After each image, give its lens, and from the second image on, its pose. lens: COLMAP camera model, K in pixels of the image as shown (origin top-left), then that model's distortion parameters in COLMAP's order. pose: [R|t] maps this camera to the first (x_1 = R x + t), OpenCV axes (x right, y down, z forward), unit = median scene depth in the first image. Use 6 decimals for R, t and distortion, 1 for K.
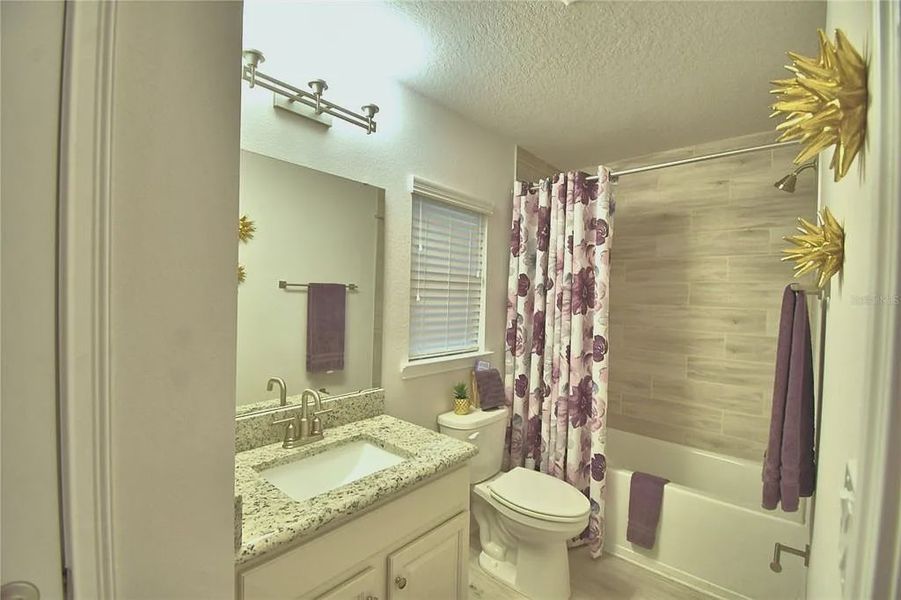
lens RADIAL K [[438.8, 0, 423.4], [0, 438.8, 297.9], [0, 0, 1]] dist [-0.001485, -0.000204]
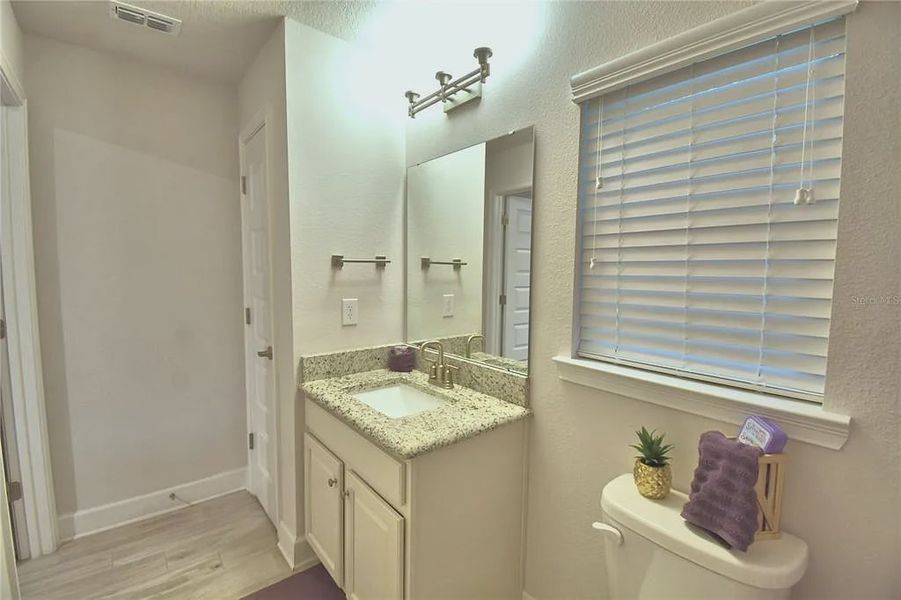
lens RADIAL K [[393.3, 0, 448.8], [0, 393.3, 299.7], [0, 0, 1]] dist [0.019899, -0.023668]
pose [[-0.153014, 0.044158, -0.987237, 0.707987], [-0.033913, 0.998178, 0.049904, 0.036312], [0.987642, 0.041116, -0.151238, 1.061082]]
